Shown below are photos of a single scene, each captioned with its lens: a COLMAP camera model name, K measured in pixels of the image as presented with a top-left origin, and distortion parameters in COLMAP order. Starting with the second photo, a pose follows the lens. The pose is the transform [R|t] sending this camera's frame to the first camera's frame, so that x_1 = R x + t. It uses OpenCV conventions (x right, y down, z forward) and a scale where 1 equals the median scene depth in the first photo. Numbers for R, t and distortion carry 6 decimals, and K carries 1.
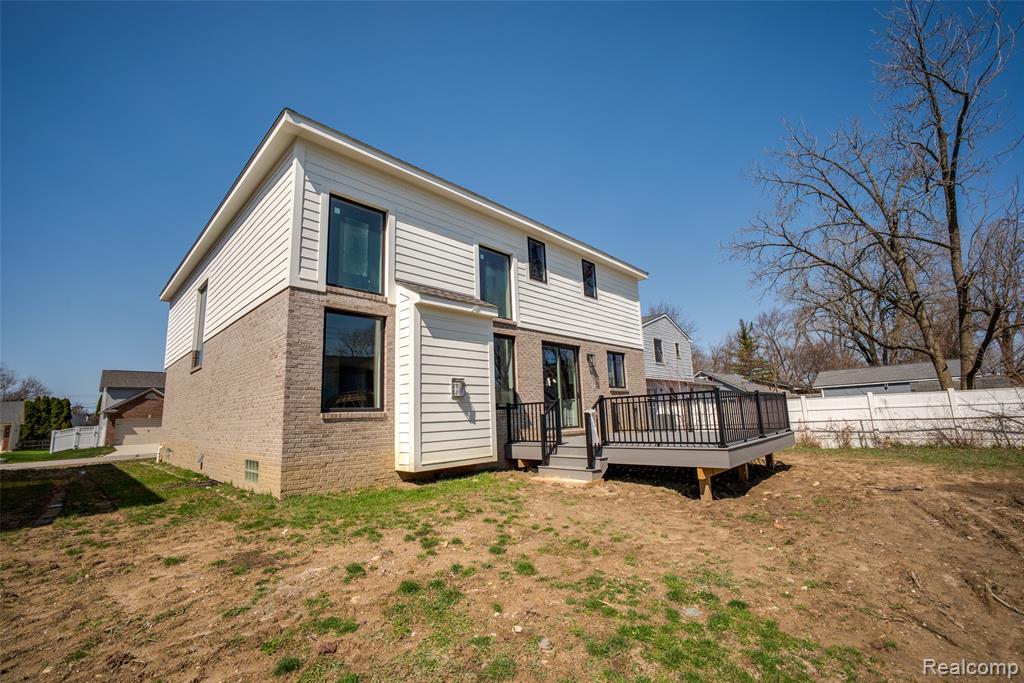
lens RADIAL K [[431.2, 0, 513.9], [0, 431.2, 346.4], [0, 0, 1]] dist [-0.010367, 0.000139]
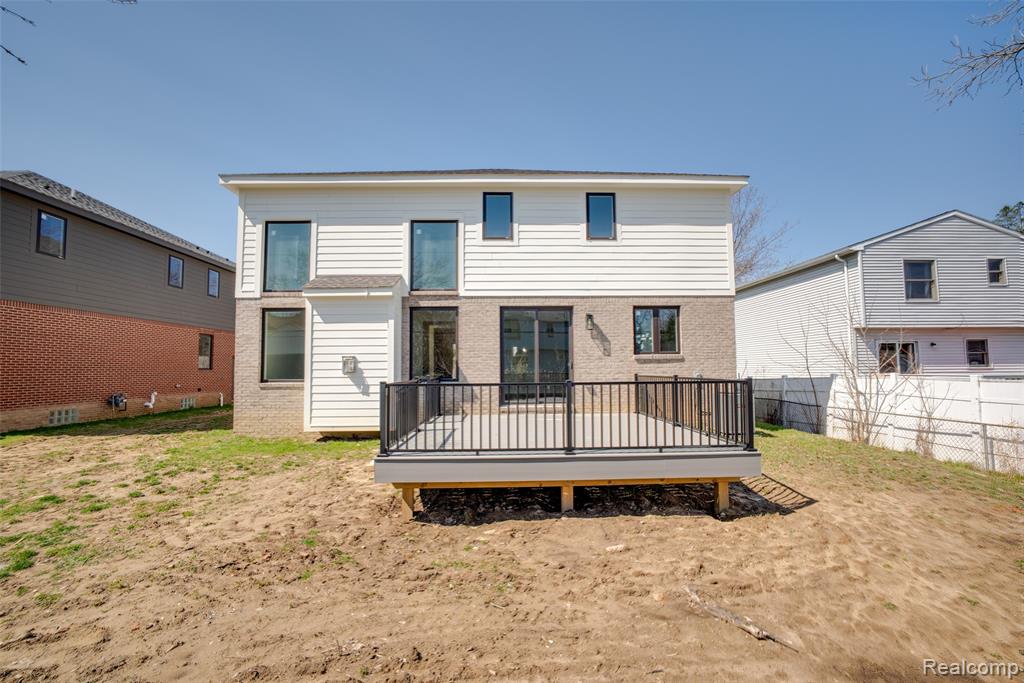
lens RADIAL K [[431.2, 0, 513.9], [0, 431.2, 346.4], [0, 0, 1]] dist [-0.010367, 0.000139]
pose [[0.701787, -0.003455, -0.712378, 0.774334], [0.096650, 0.991204, 0.090406, -0.010338], [0.705800, -0.132297, 0.695948, 0.400427]]
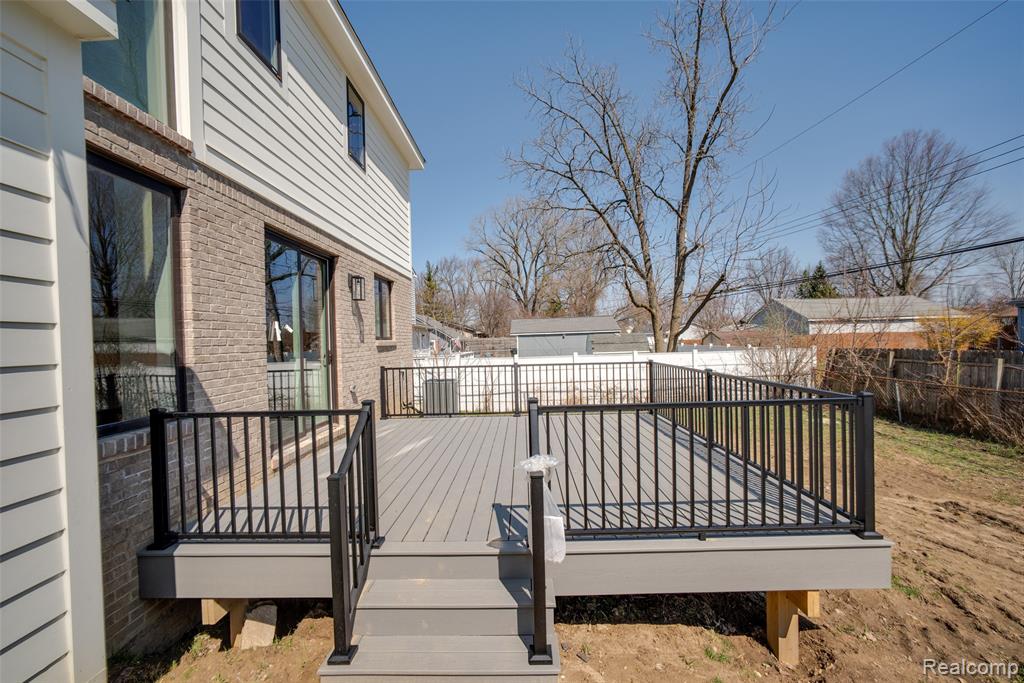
lens RADIAL K [[431.2, 0, 513.9], [0, 431.2, 346.4], [0, 0, 1]] dist [-0.010367, 0.000139]
pose [[0.740330, 0.013074, 0.672117, -0.027685], [-0.114418, 0.987673, 0.106818, 0.029471], [-0.662435, -0.155983, 0.732700, 0.588402]]
